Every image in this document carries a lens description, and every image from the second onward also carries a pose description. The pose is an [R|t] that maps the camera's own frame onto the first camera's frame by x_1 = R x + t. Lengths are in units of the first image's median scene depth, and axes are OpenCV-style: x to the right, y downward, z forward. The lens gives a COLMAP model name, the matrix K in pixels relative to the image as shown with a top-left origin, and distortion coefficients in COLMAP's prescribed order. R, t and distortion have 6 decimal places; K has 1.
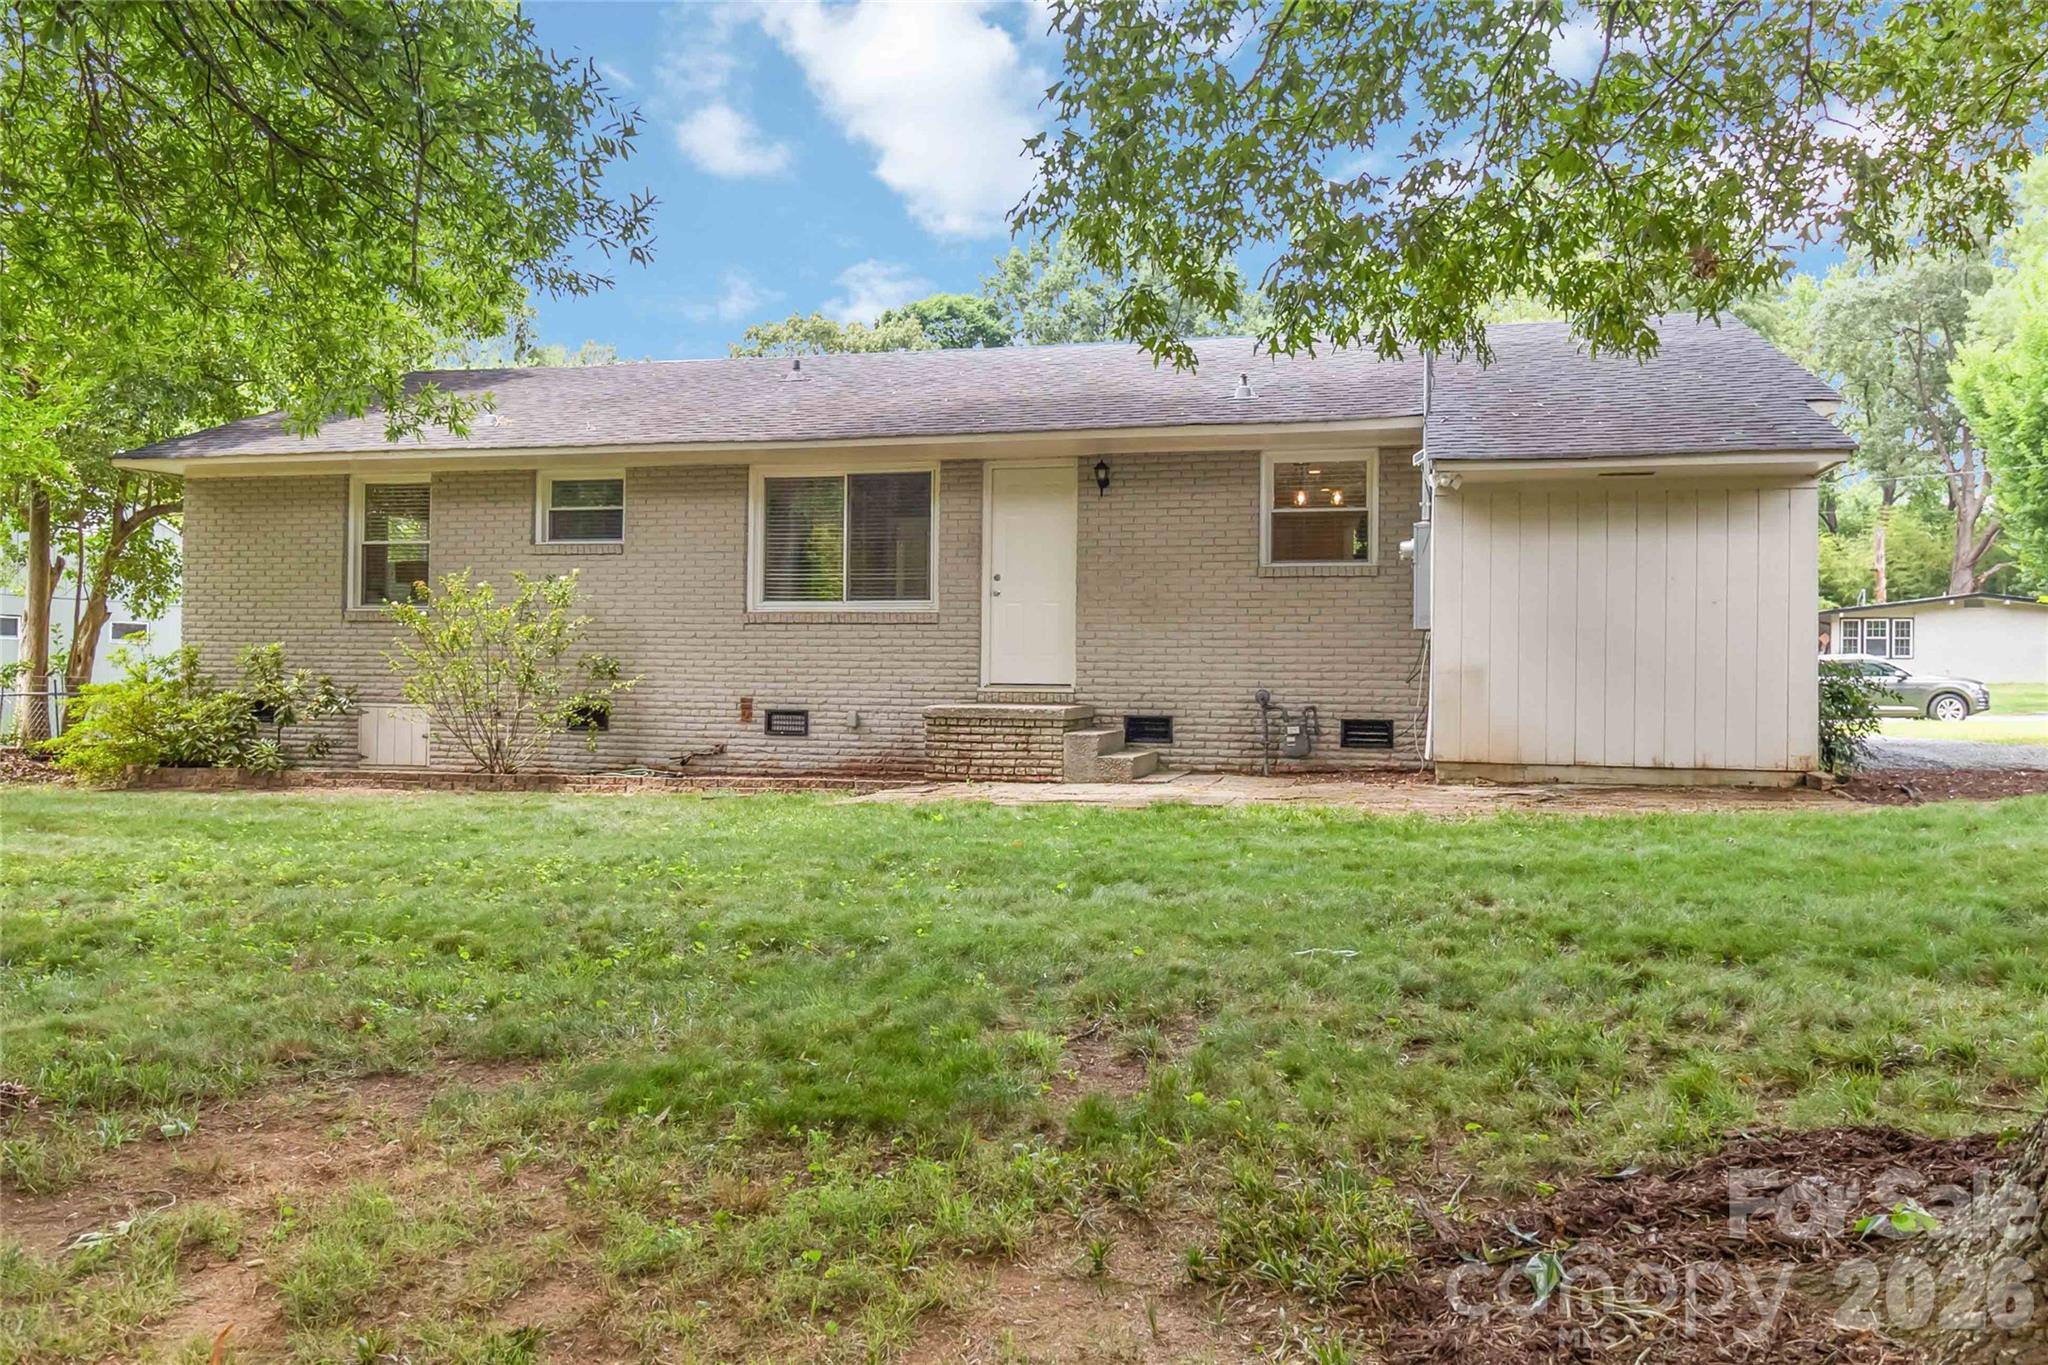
lens RADIAL K [[950.1, 0, 1024.2], [0, 950.1, 679.6], [0, 0, 1]] dist [-0.002364, 0.000024]
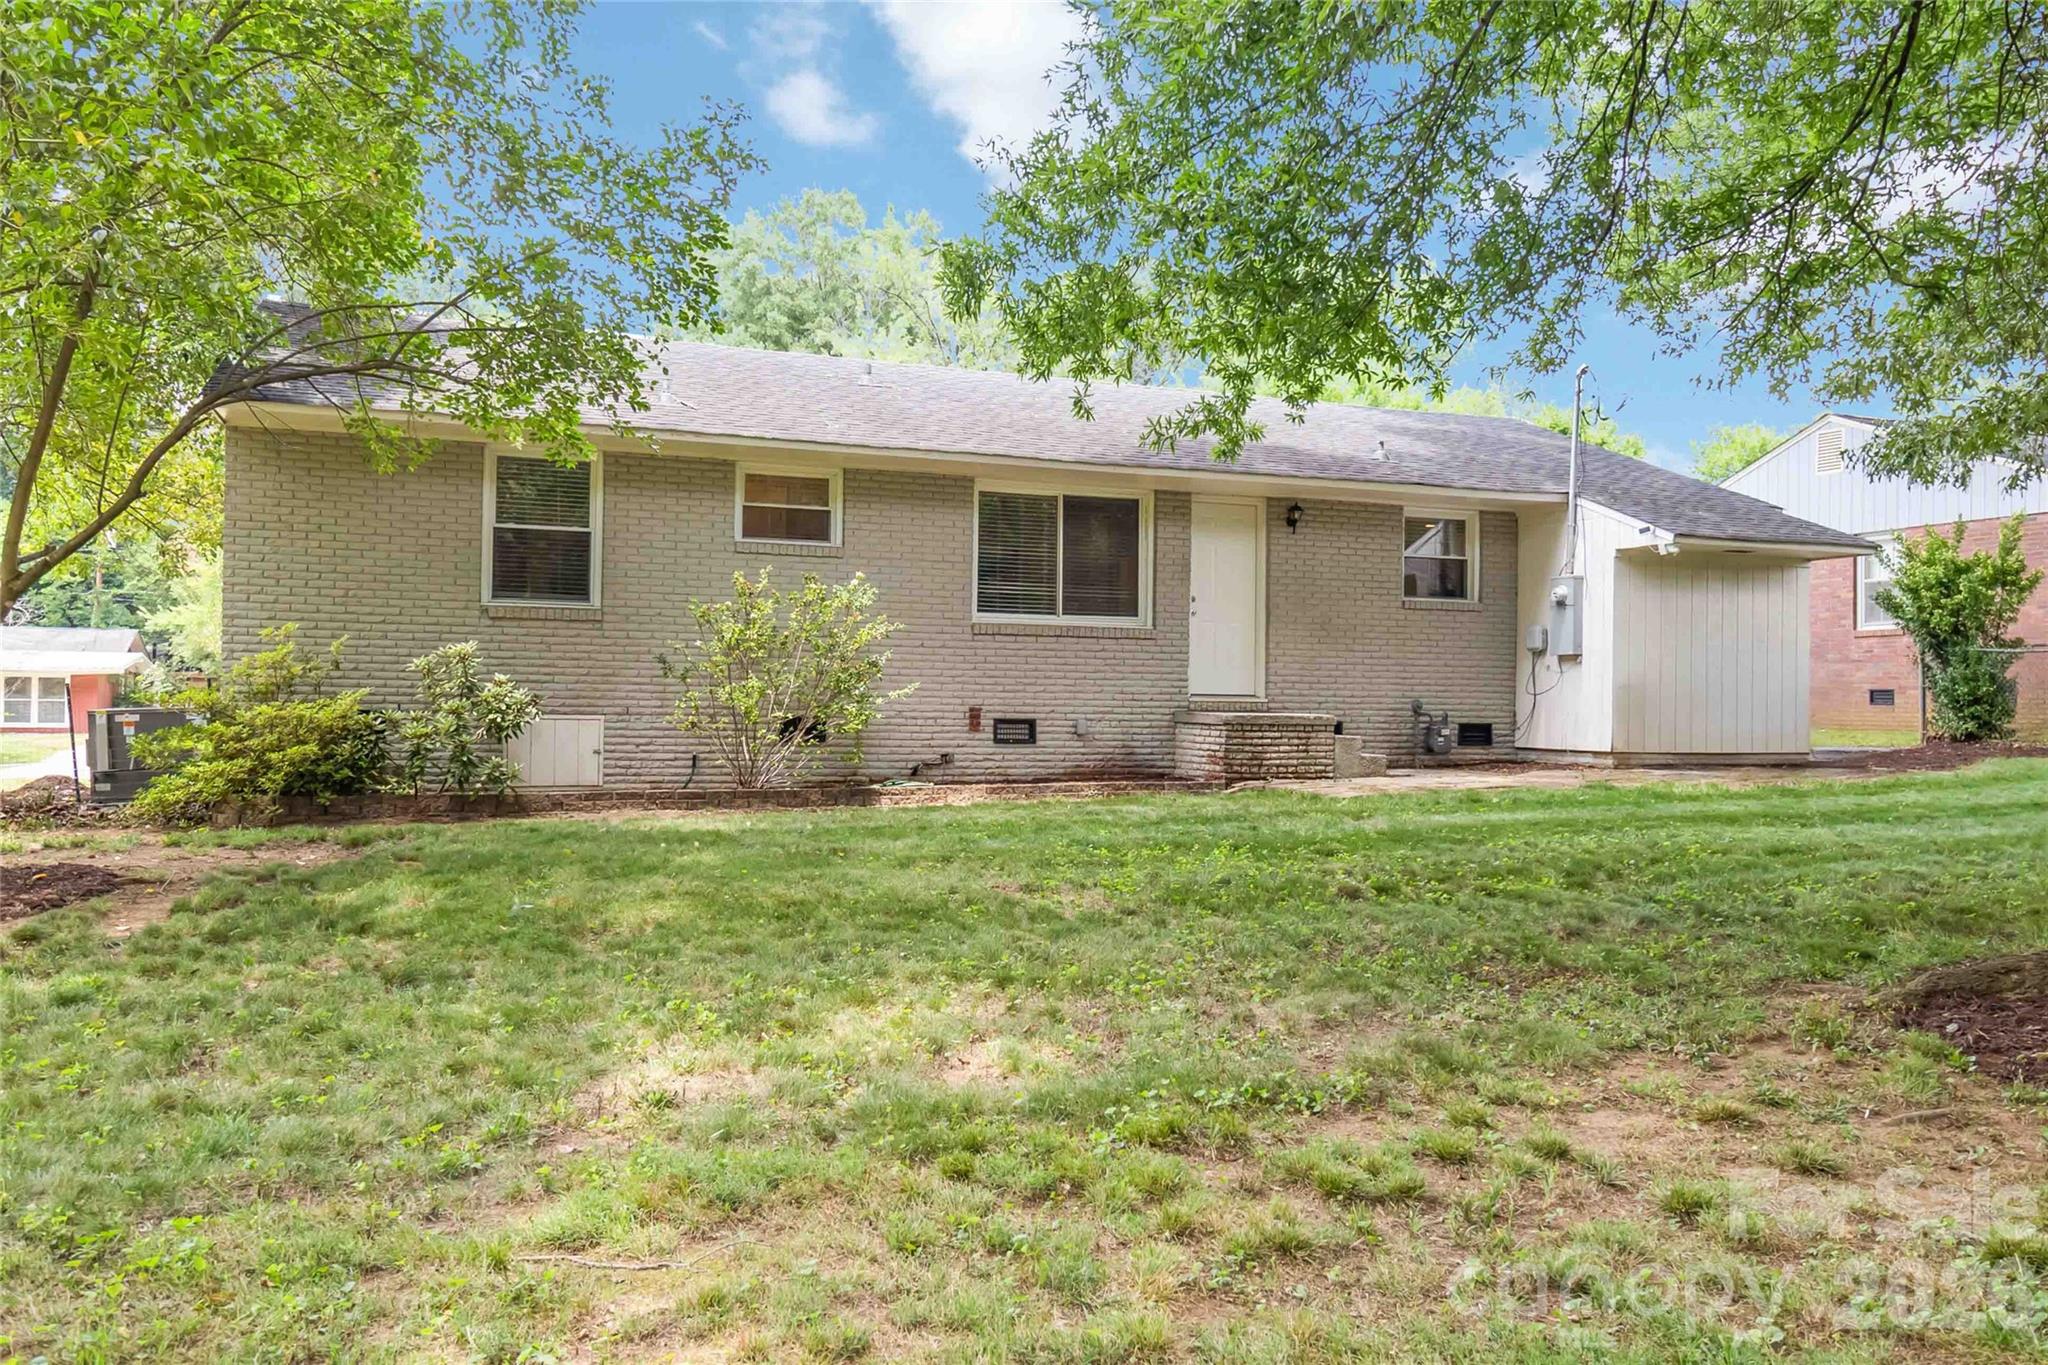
lens RADIAL K [[1058.1, 0, 1023.6], [0, 1058.1, 686.7], [0, 0, 1]] dist [0.001217, -0.000225]
pose [[0.916274, 0.004429, 0.400527, -0.701327], [-0.007749, 0.999948, 0.006671, -0.010910], [-0.400476, -0.009216, 0.916261, -0.060851]]
